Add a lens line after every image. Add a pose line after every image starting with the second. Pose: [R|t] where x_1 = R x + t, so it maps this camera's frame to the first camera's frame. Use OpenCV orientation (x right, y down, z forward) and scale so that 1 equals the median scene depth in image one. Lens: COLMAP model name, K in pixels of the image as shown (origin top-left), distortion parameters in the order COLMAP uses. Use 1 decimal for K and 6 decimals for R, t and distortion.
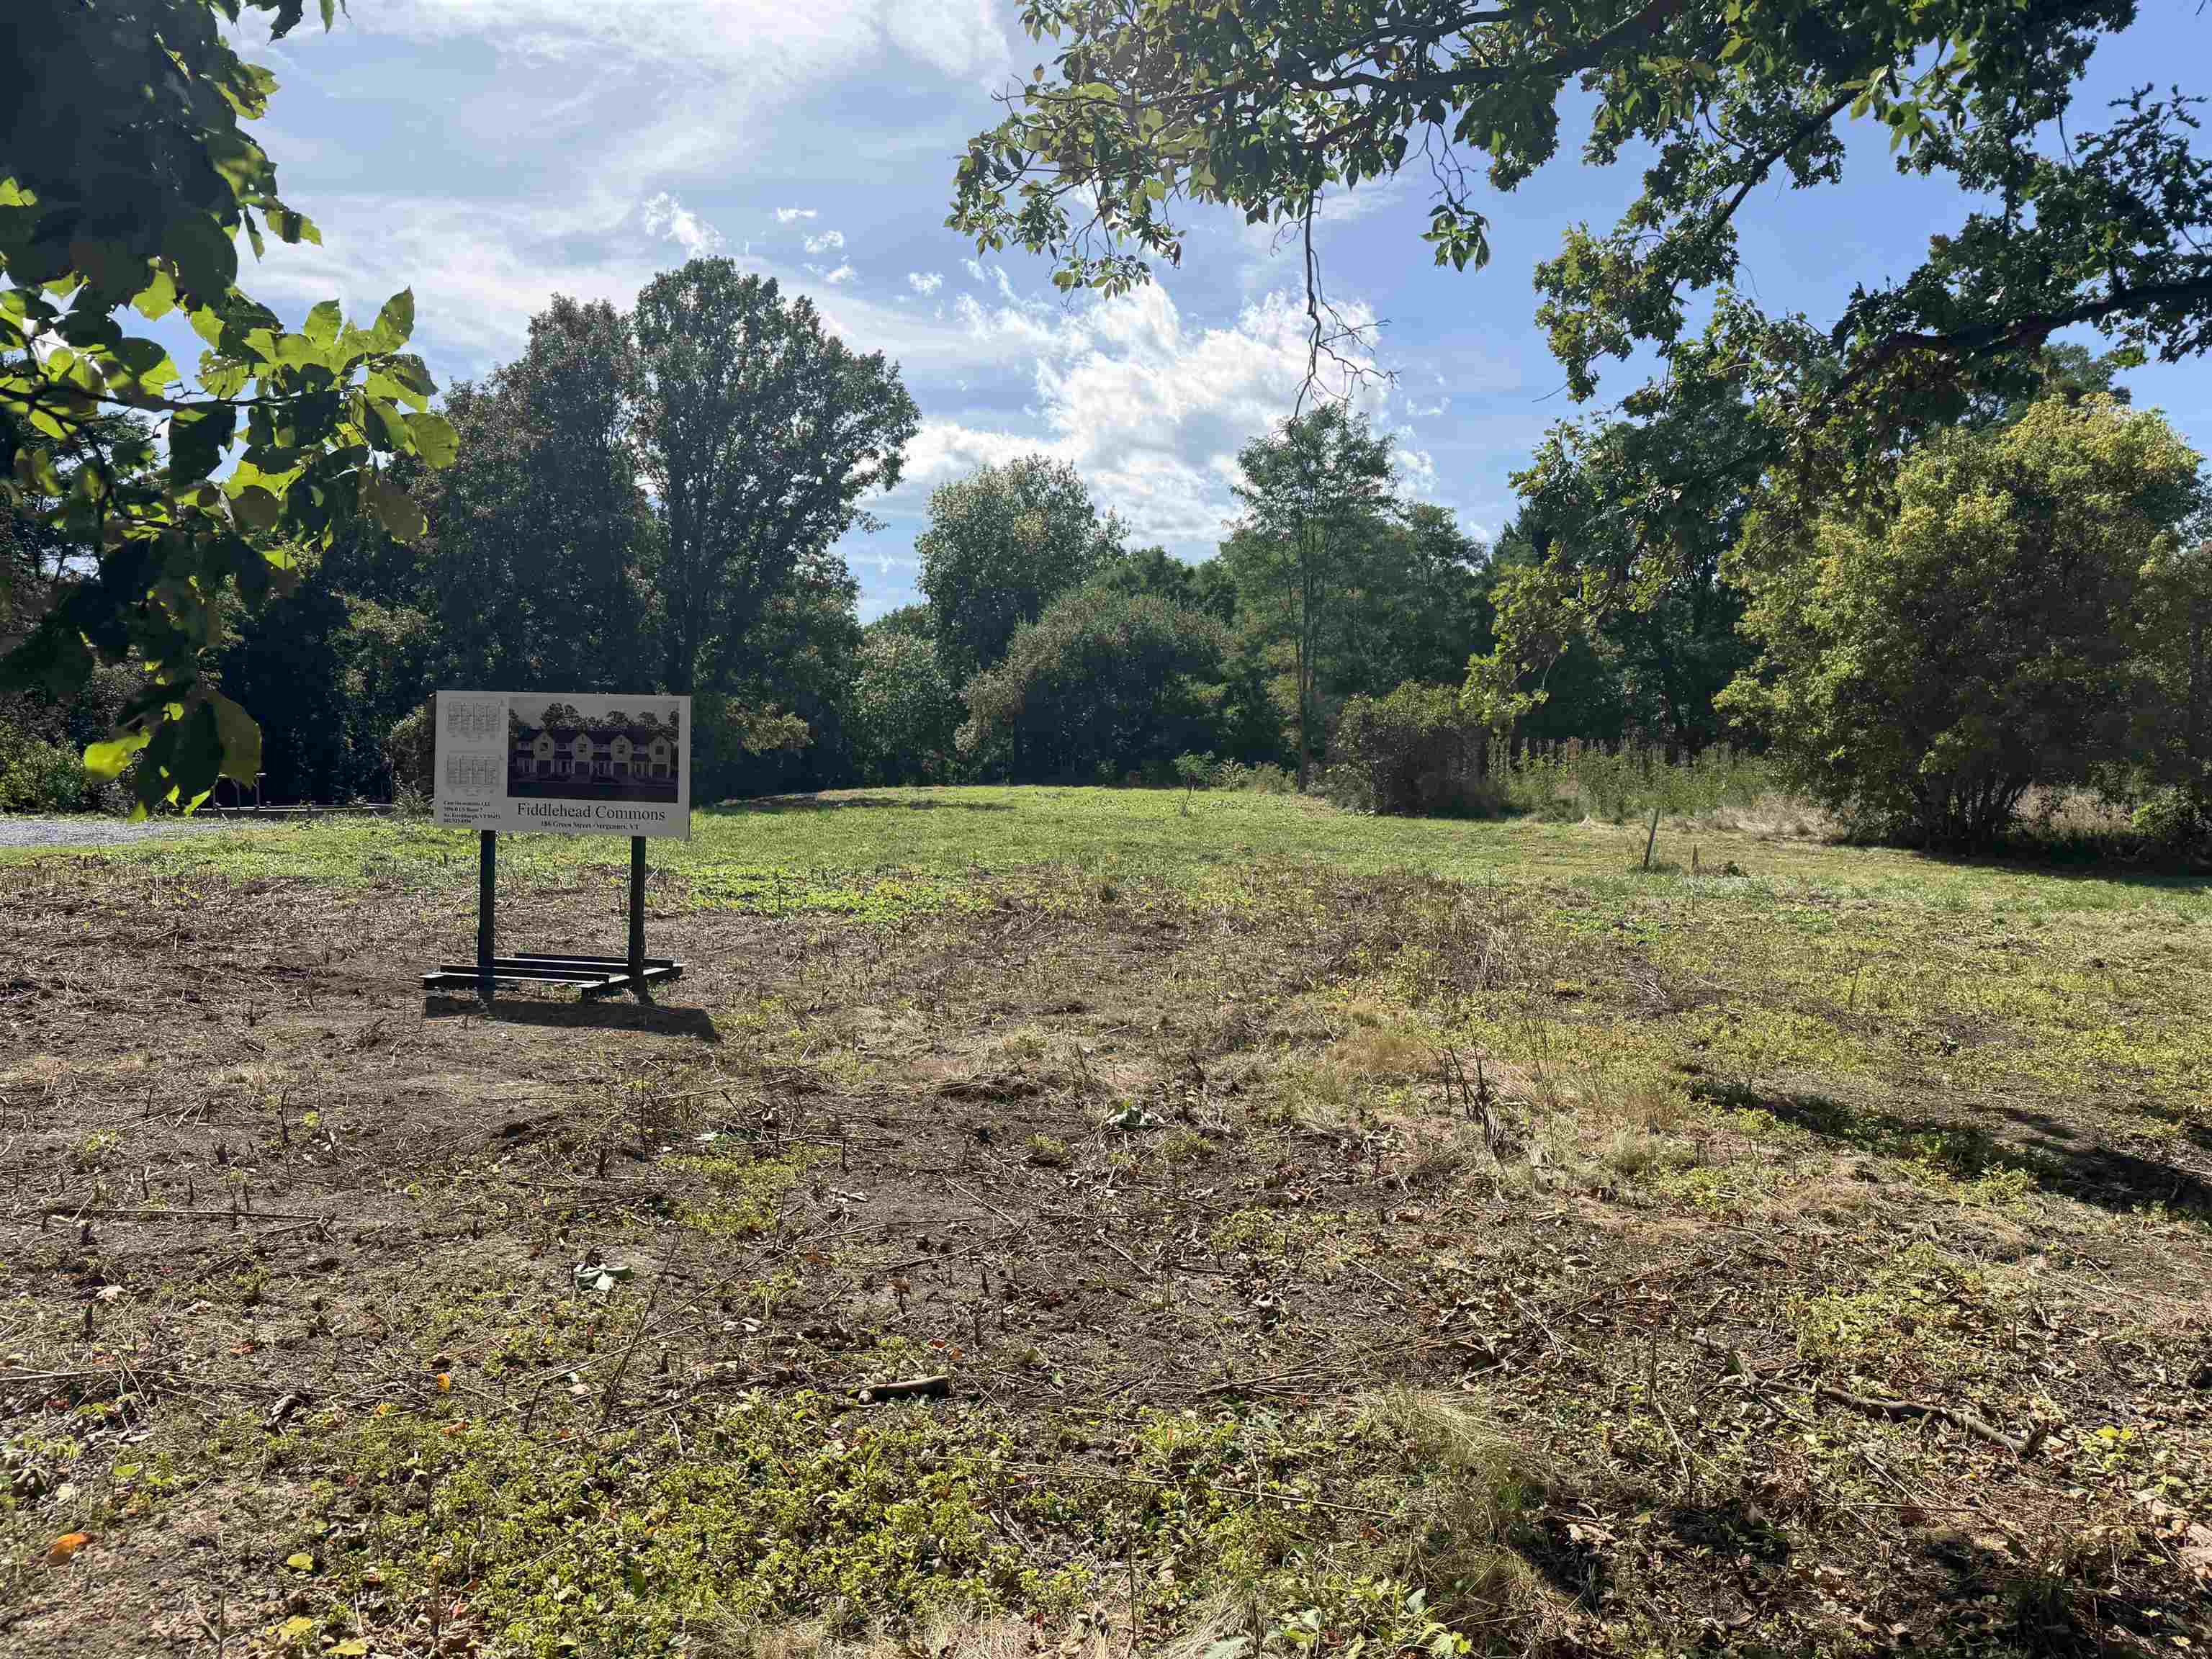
lens RADIAL K [[1494.0, 0, 1106.0], [0, 1494.0, 829.5], [0, 0, 1]] dist [0.147514, -0.298750]
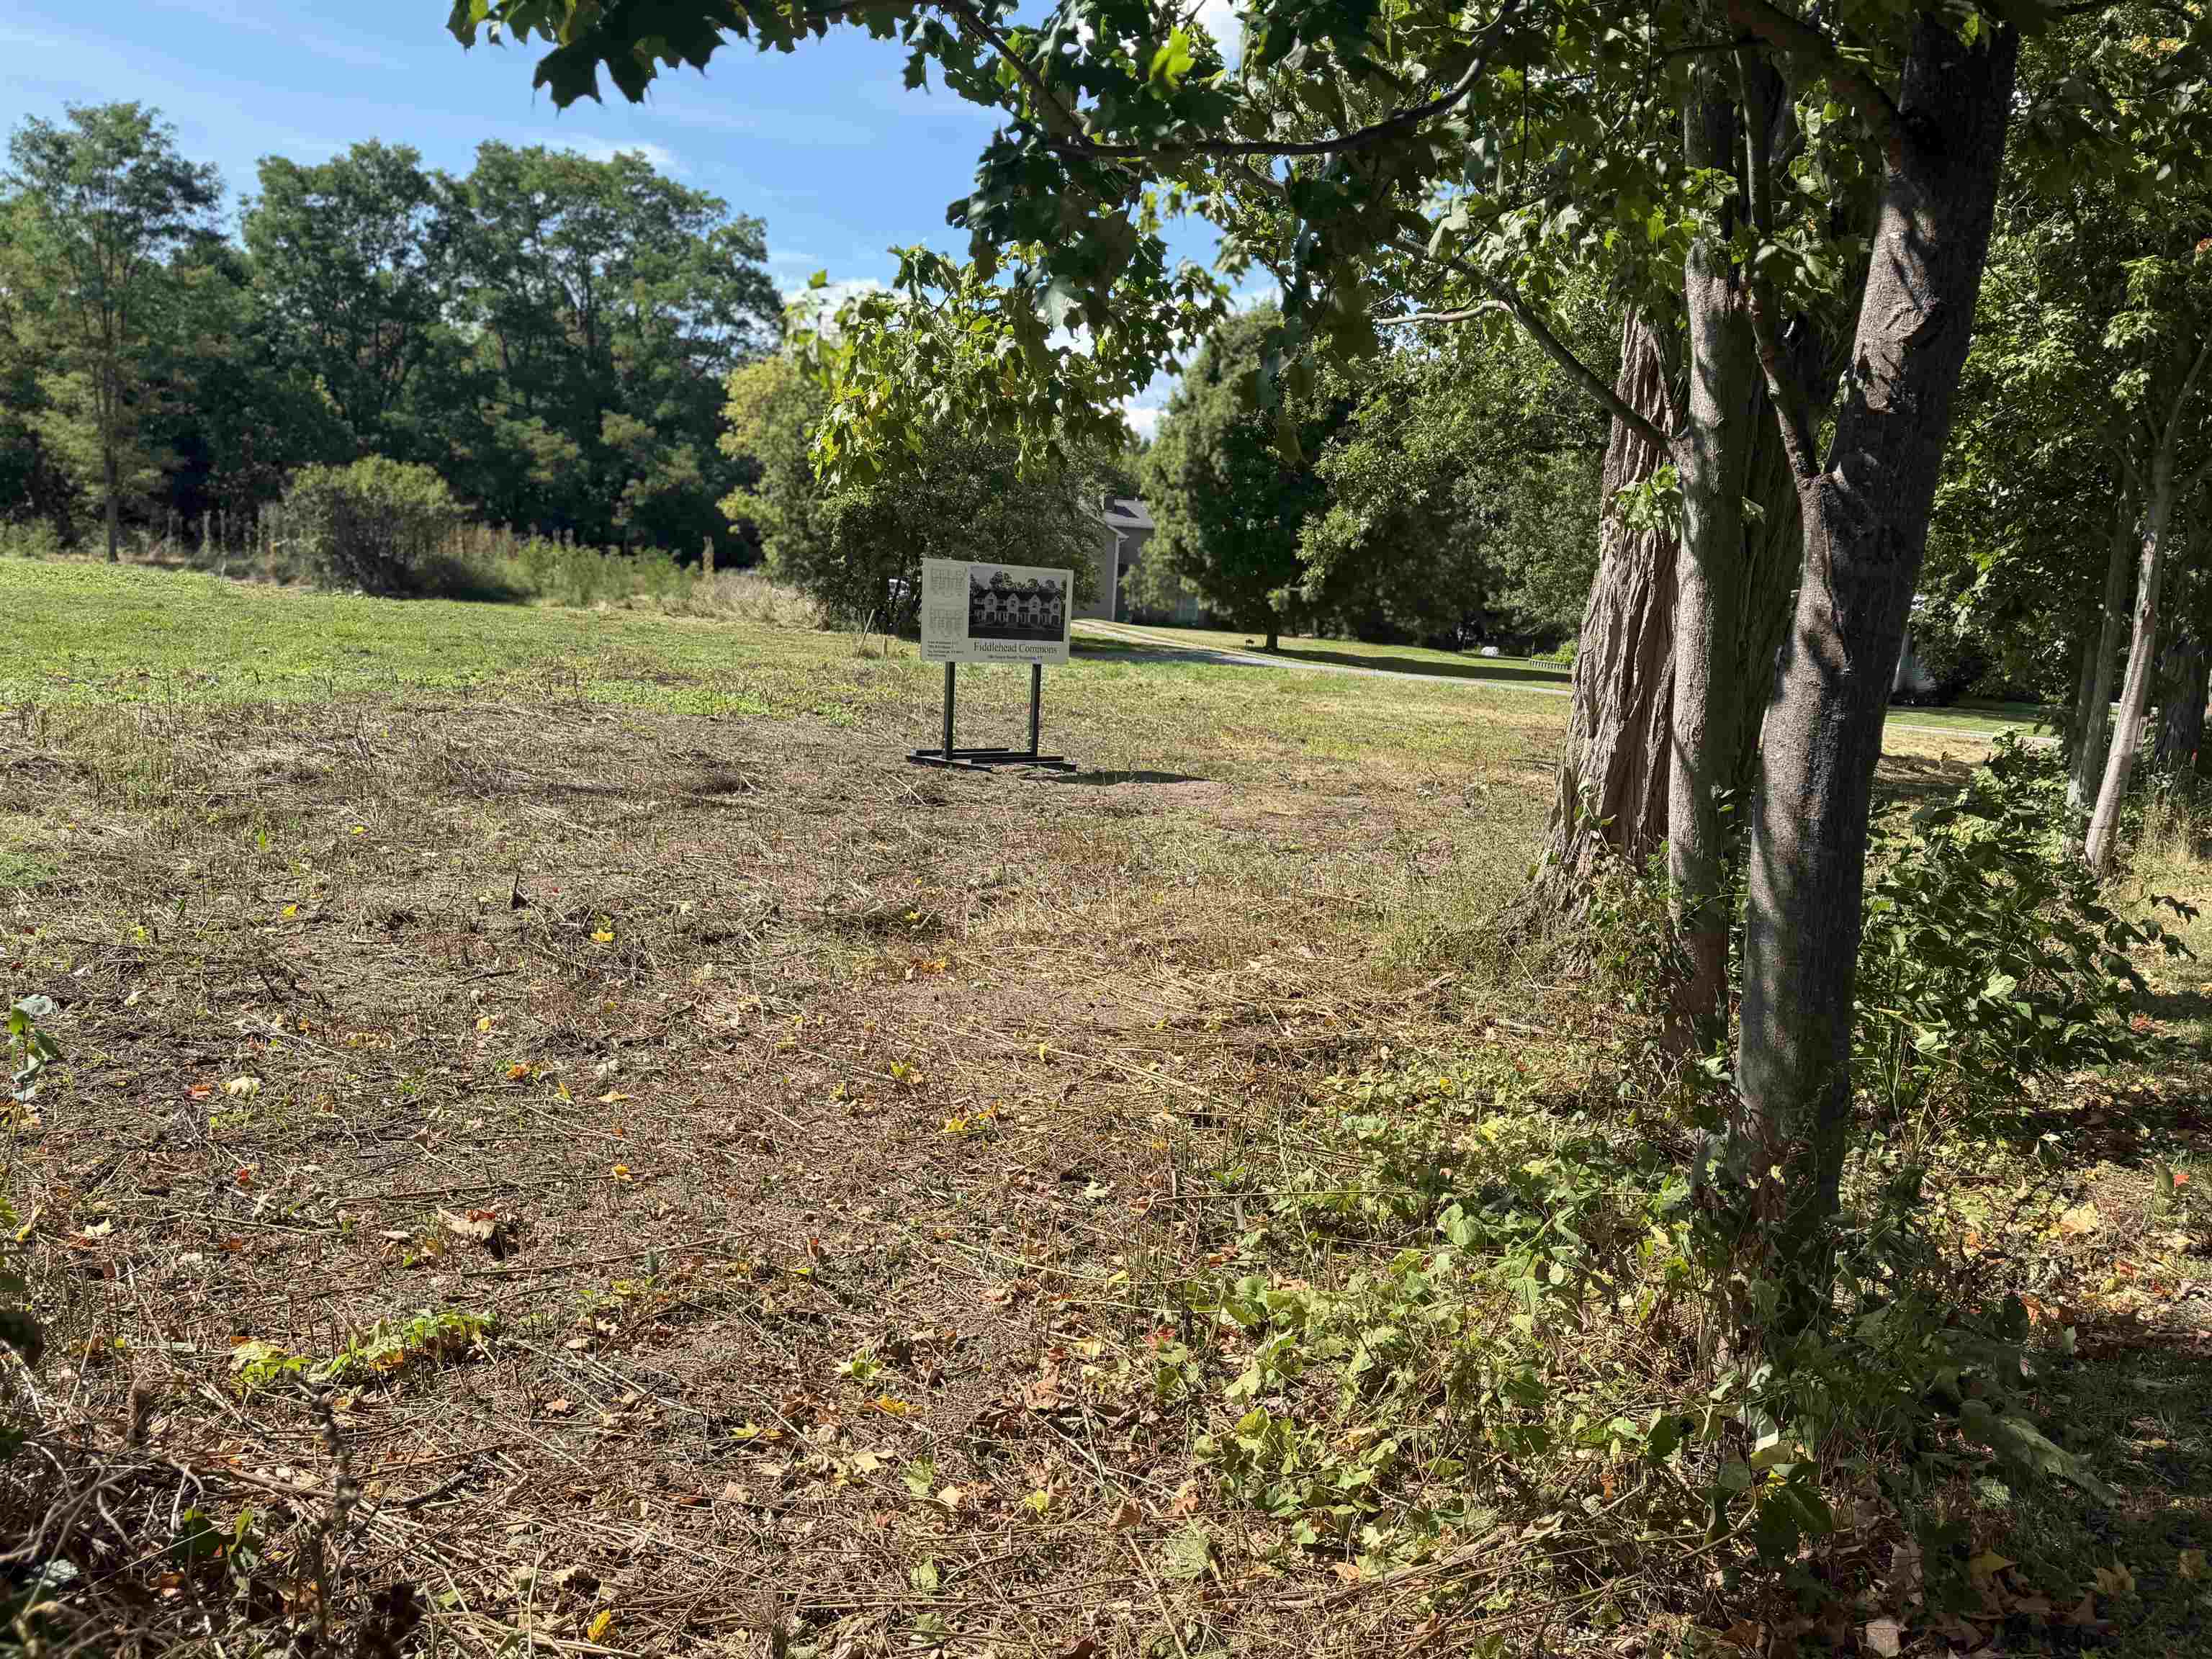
lens RADIAL K [[1622.8, 0, 1106.0], [0, 1622.8, 829.5], [0, 0, 1]] dist [0.062443, -0.108274]
pose [[0.511725, -0.119502, 0.850797, -1.631479], [-0.013018, 0.989087, 0.146756, -0.068506], [-0.859050, -0.086175, 0.504585, 0.119802]]
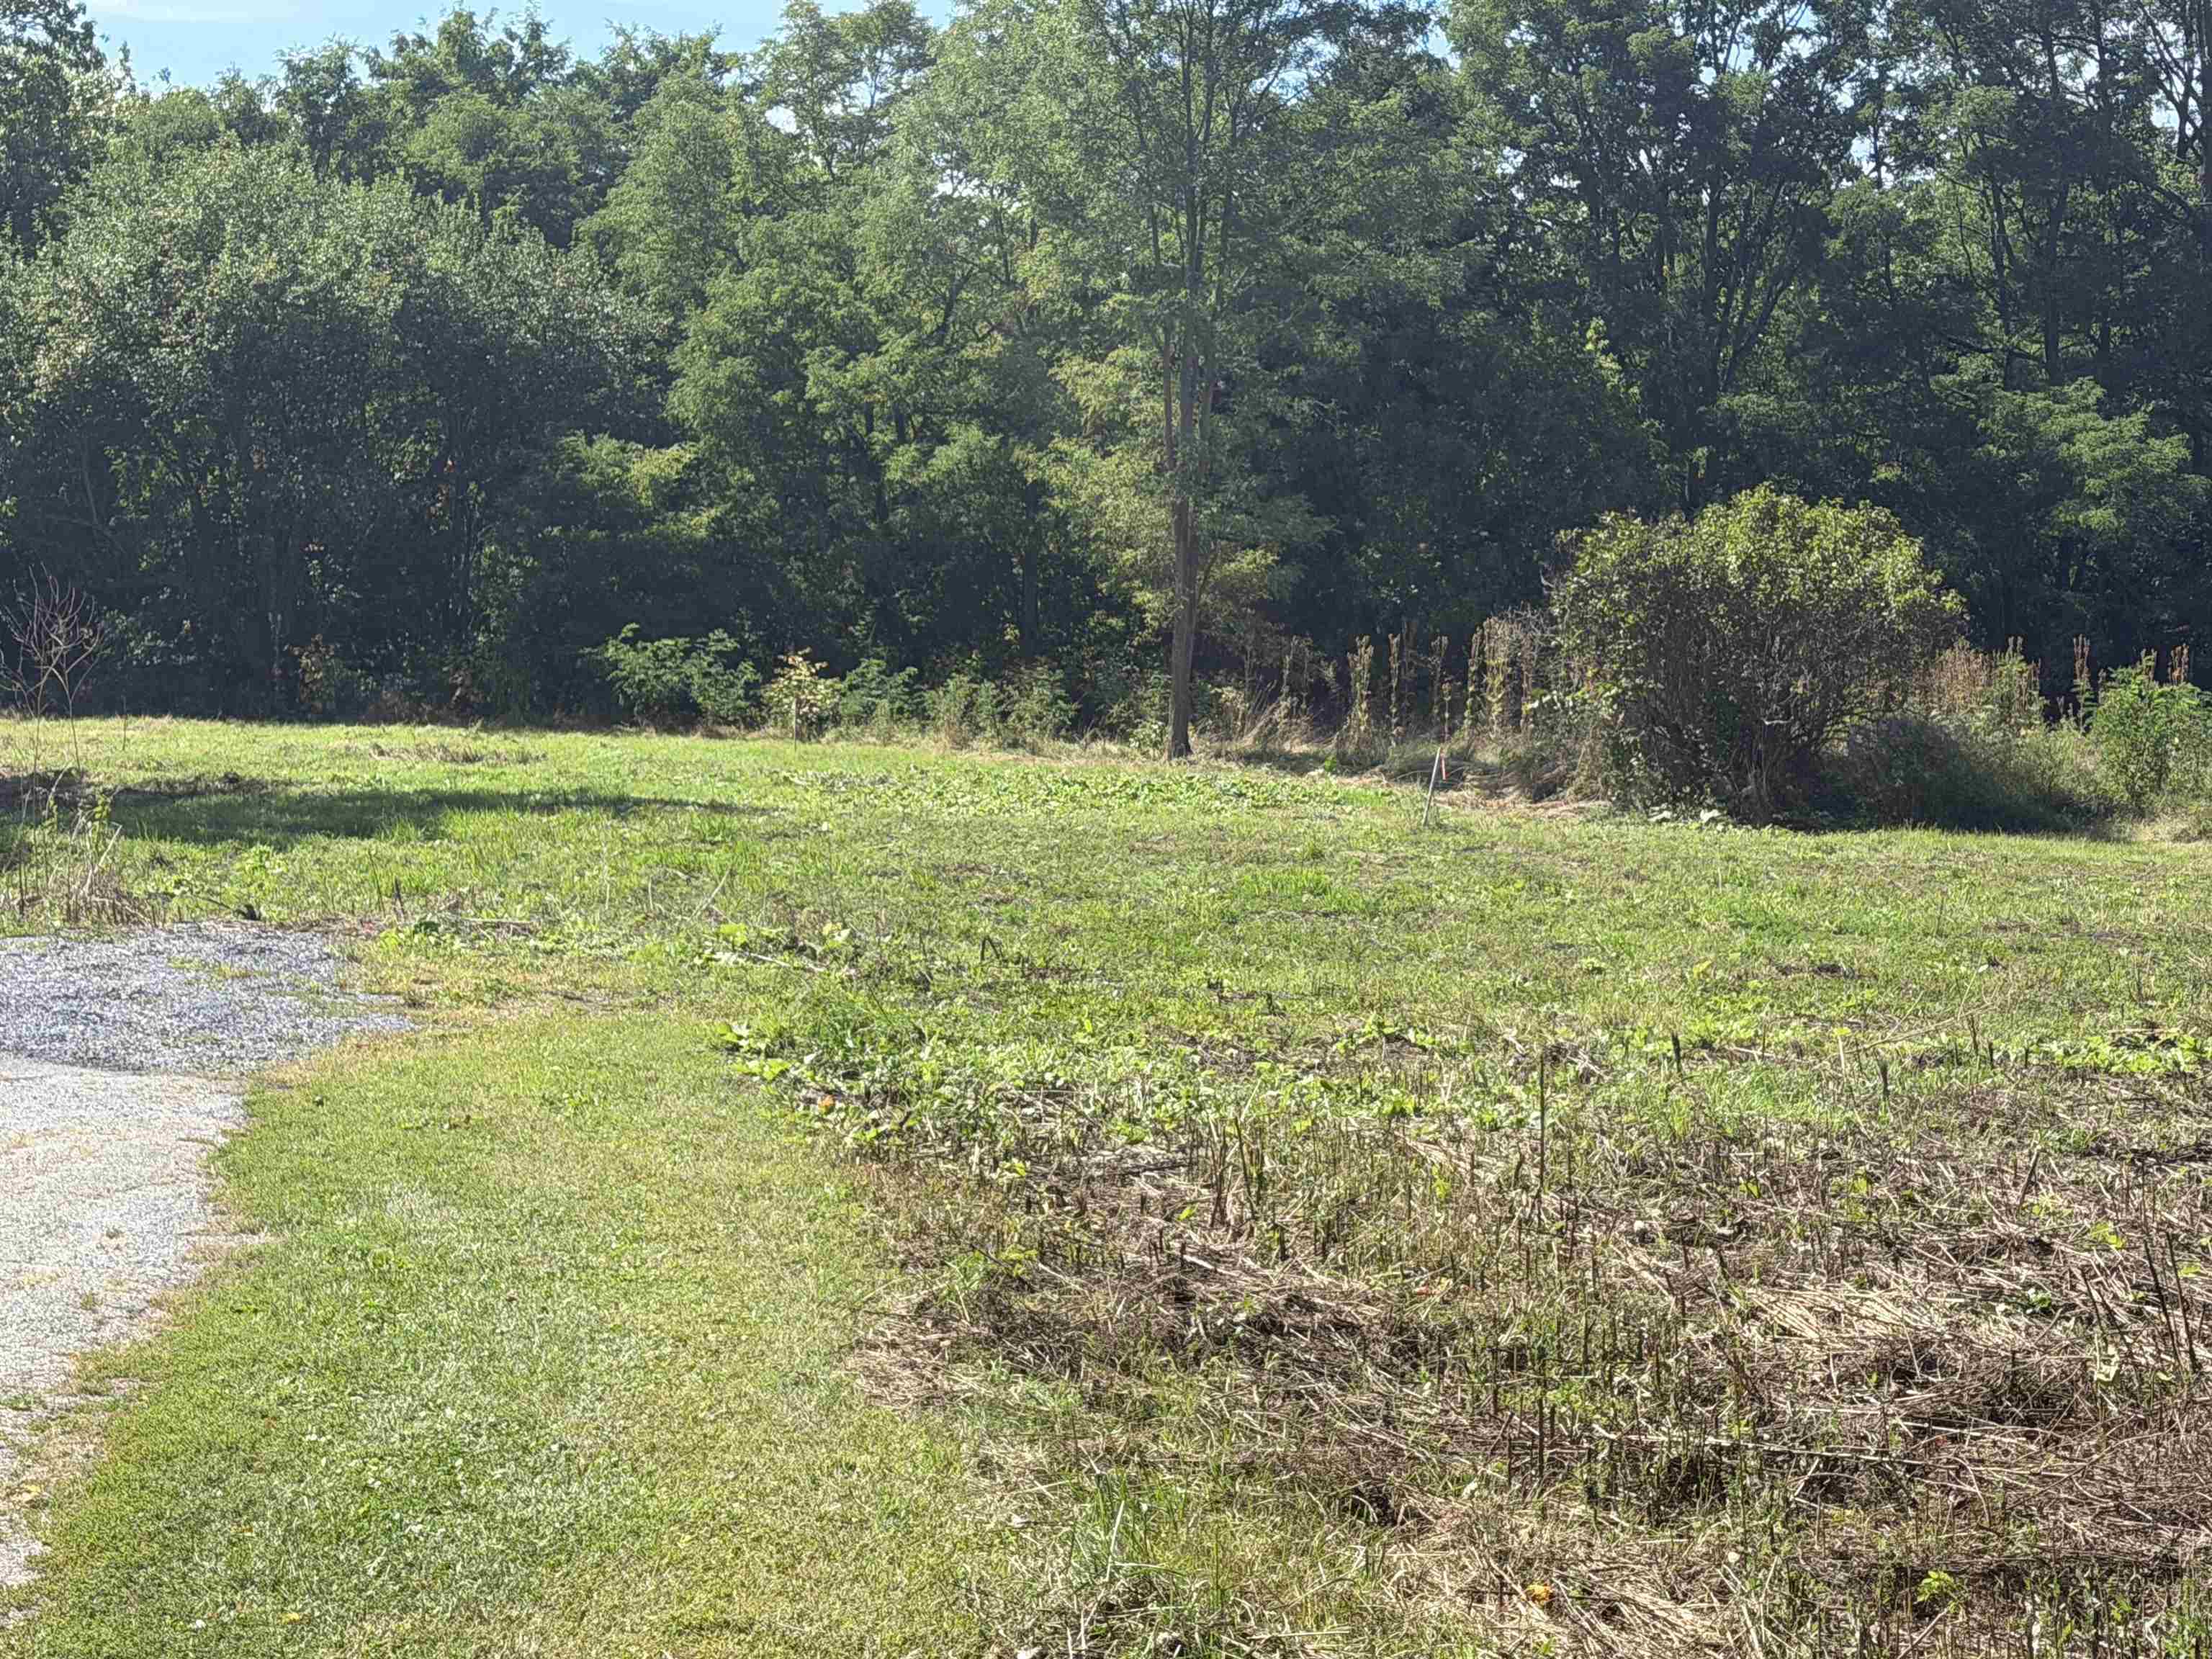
lens RADIAL K [[3995.9, 0, 1106.0], [0, 3995.9, 829.5], [0, 0, 1]] dist [0.044324, 0.225962]
pose [[0.878417, -0.016339, 0.477616, -1.559652], [0.011944, 0.999854, 0.012237, -0.071792], [-0.477746, -0.005044, 0.878484, 0.465416]]
